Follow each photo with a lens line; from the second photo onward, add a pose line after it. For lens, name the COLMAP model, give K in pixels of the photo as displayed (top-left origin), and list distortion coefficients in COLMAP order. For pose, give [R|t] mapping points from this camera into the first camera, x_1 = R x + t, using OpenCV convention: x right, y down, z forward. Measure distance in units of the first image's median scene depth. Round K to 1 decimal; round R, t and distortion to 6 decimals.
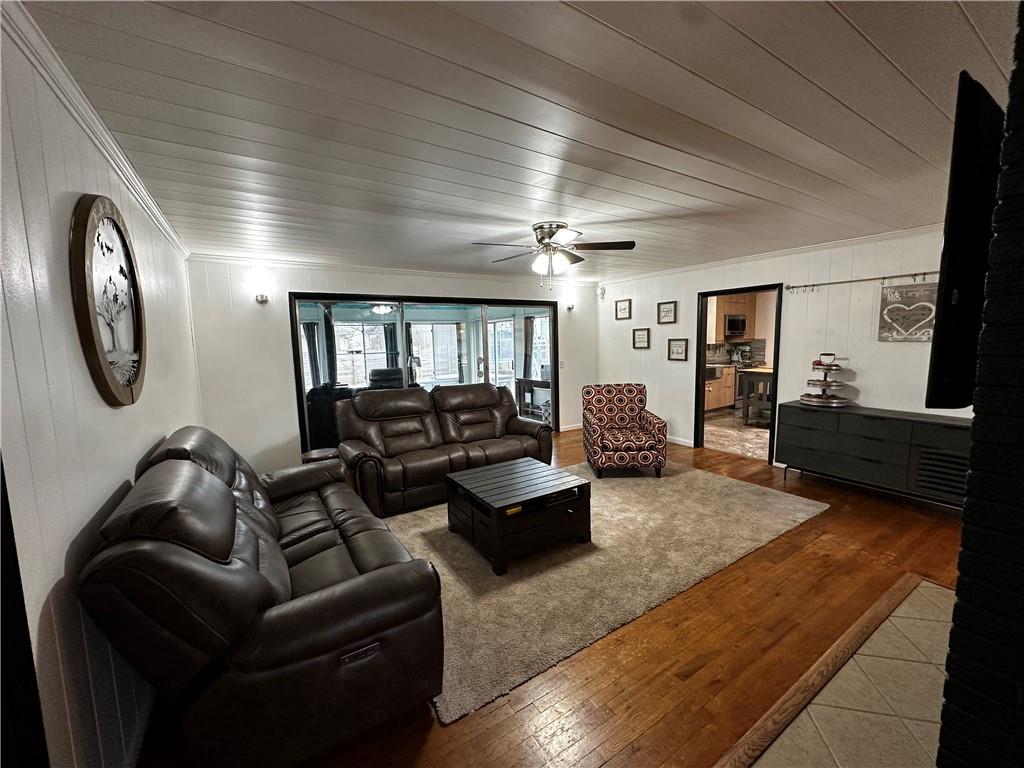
lens RADIAL K [[409.7, 0, 513.3], [0, 409.7, 383.7], [0, 0, 1]] dist [-0.006252, 0.000093]
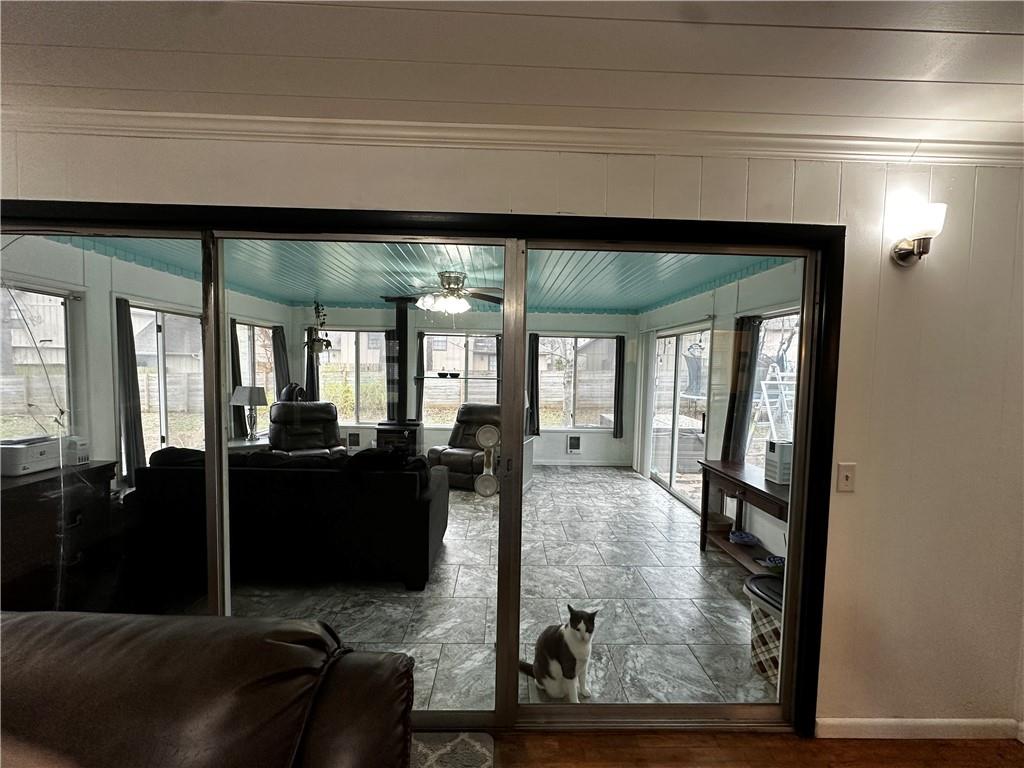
lens RADIAL K [[409.7, 0, 513.3], [0, 409.7, 383.7], [0, 0, 1]] dist [-0.006252, 0.000093]
pose [[0.856611, 0.069277, -0.511291, 0.062976], [-0.098283, 0.994710, -0.029884, -0.072420], [0.506516, 0.075850, 0.858888, 0.634790]]
